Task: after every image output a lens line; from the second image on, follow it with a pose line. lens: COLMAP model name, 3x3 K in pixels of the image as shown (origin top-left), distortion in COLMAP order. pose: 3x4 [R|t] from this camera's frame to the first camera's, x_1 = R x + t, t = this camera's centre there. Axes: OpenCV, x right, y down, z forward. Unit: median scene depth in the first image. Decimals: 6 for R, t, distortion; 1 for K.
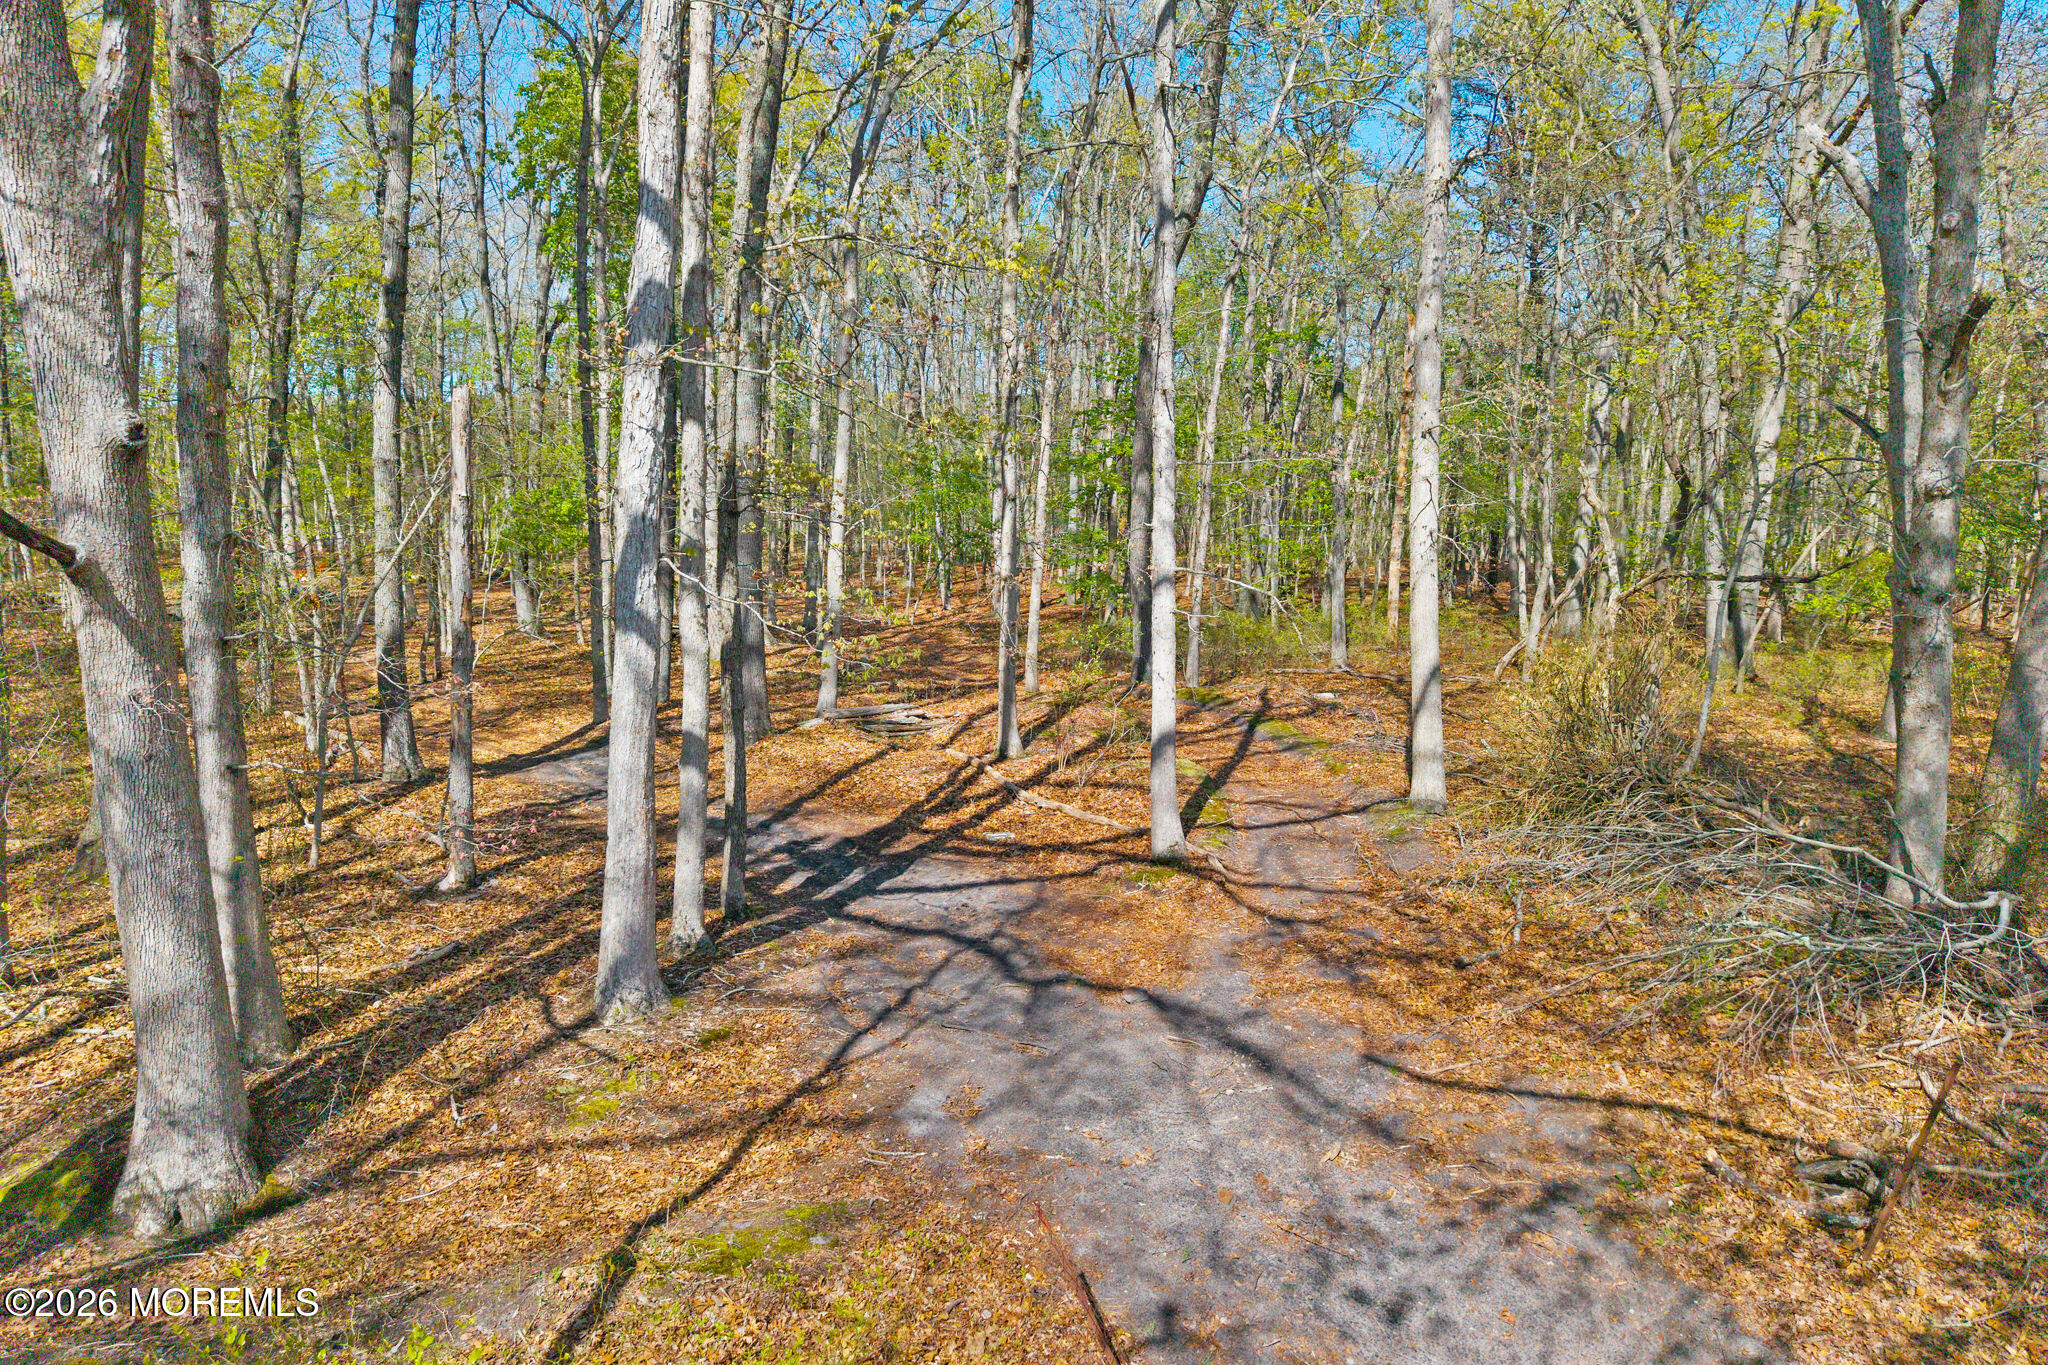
lens RADIAL K [[1446.8, 0, 1024.0], [0, 1446.8, 682.5], [0, 0, 1]] dist [-0.030457, -0.000196]
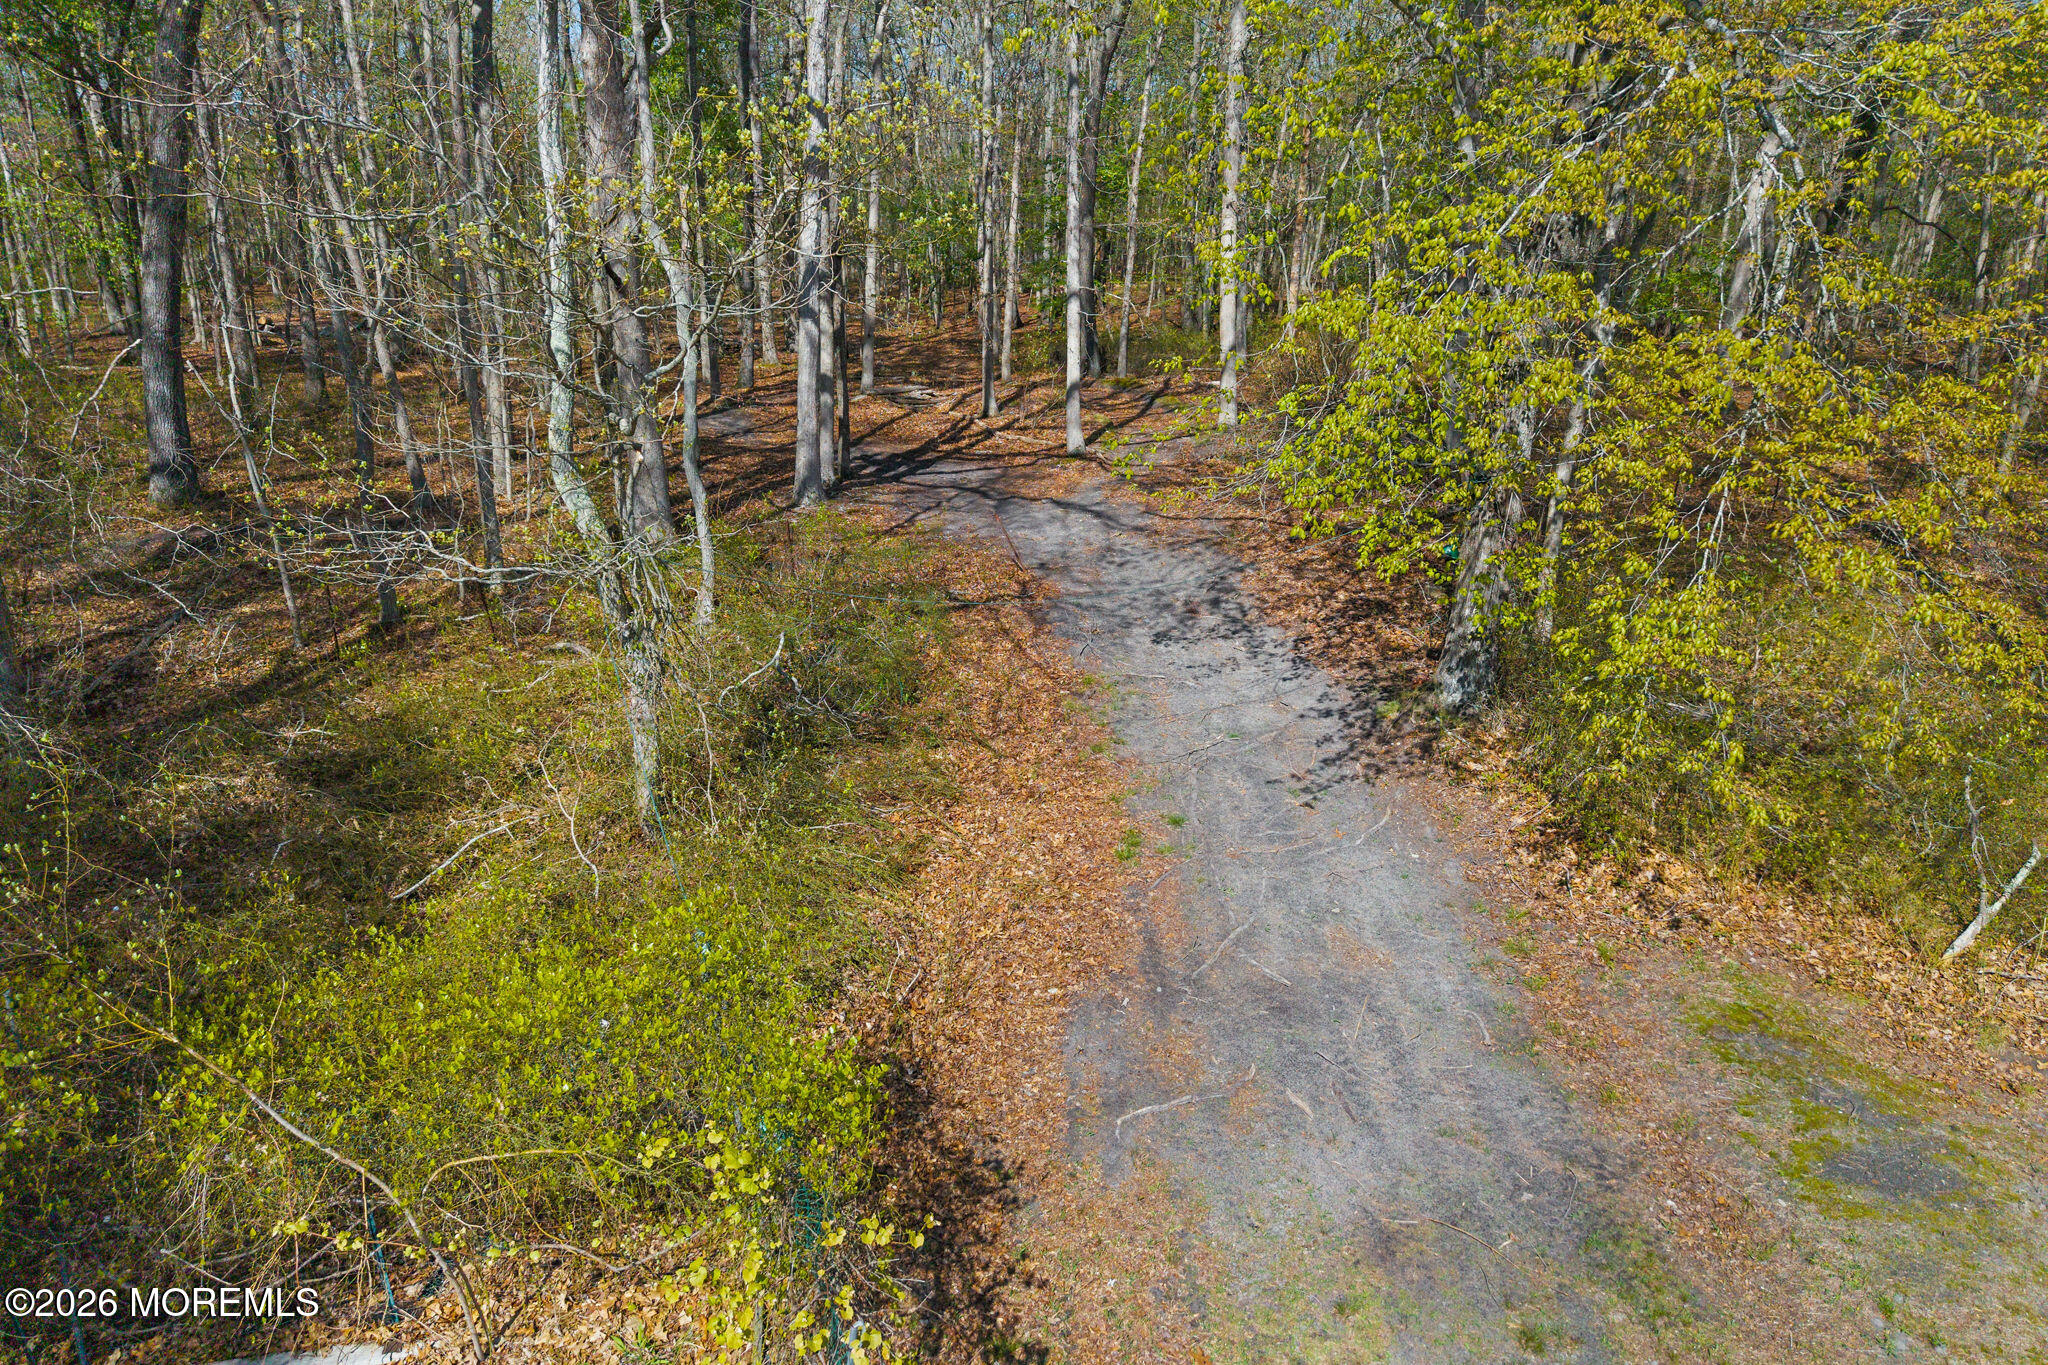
lens RADIAL K [[1418.8, 0, 1024.0], [0, 1418.8, 682.5], [0, 0, 1]] dist [0.065534, -0.001004]
pose [[0.999955, -0.004688, 0.008270, 0.016526], [0.003058, 0.982326, 0.187150, 0.059850], [-0.009002, -0.187117, 0.982296, -0.720343]]
